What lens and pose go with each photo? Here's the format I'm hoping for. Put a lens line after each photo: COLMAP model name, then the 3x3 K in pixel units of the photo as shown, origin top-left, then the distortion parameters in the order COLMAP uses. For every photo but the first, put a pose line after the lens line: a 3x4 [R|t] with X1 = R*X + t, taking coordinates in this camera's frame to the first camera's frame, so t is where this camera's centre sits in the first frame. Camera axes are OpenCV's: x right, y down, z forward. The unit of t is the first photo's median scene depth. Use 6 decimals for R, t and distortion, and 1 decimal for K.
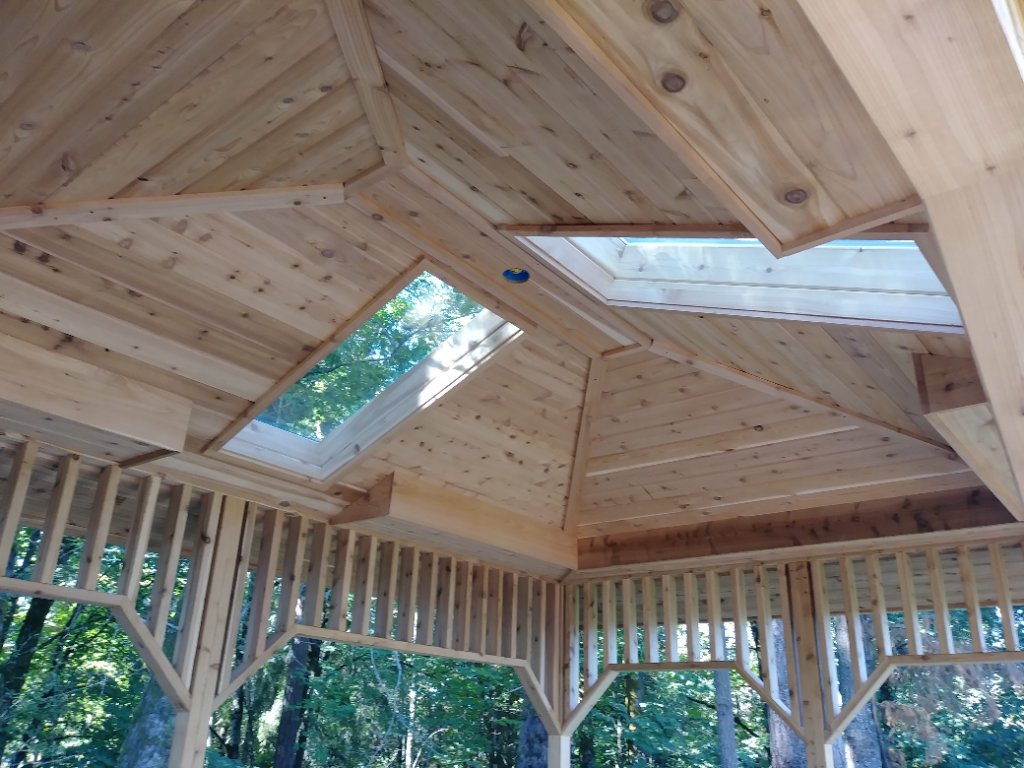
lens RADIAL K [[830.7, 0, 521.6], [0, 830.7, 384.0], [0, 0, 1]] dist [0.047296, -0.082938]
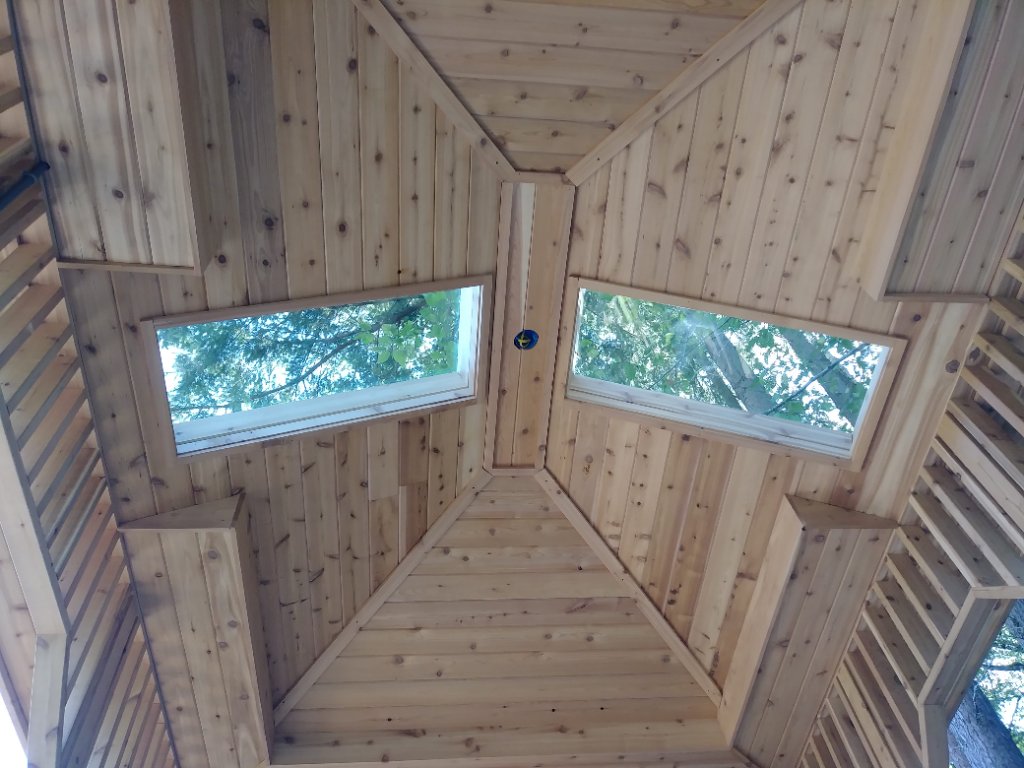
lens RADIAL K [[830.7, 0, 514.8], [0, 830.7, 378.8], [0, 0, 1]] dist [0.047296, -0.082938]
pose [[-0.734076, -0.571076, -0.367429, 0.315924], [0.309376, 0.200411, -0.929582, 0.755948], [0.604499, -0.796057, 0.029560, 0.697402]]
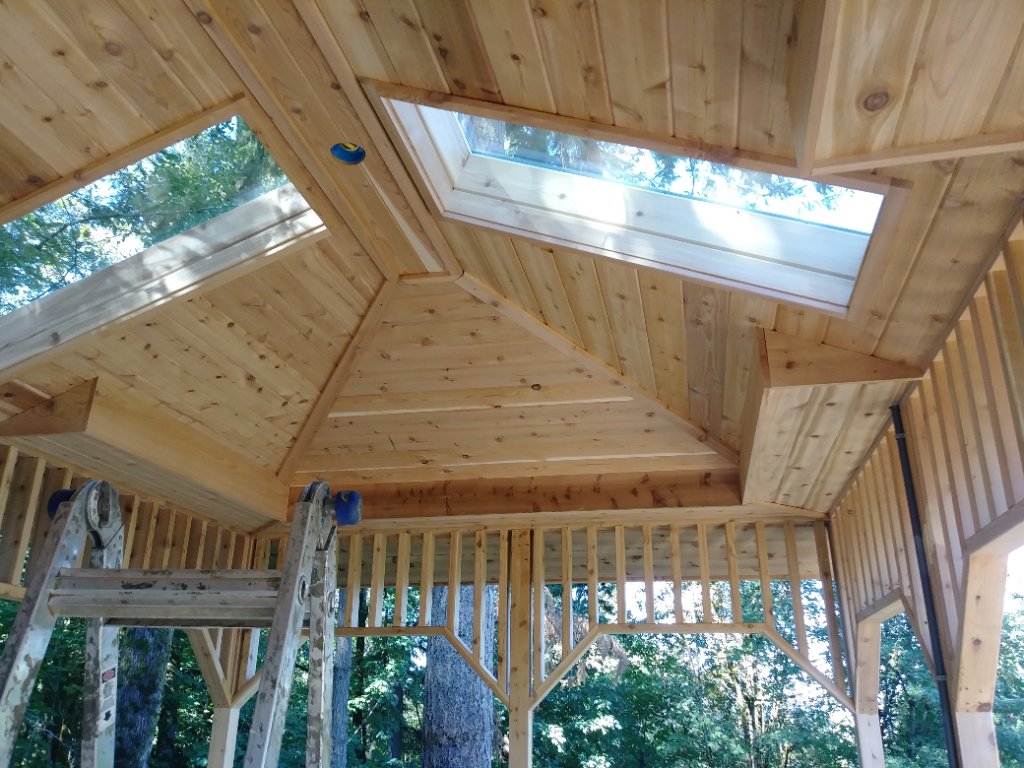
lens RADIAL K [[830.7, 0, 520.5], [0, 830.7, 384.5], [0, 0, 1]] dist [0.047296, -0.082938]
pose [[0.894367, 0.142295, 0.424100, -0.129401], [-0.158087, 0.987423, 0.002080, 0.048303], [-0.418470, -0.068905, 0.905613, 0.136133]]
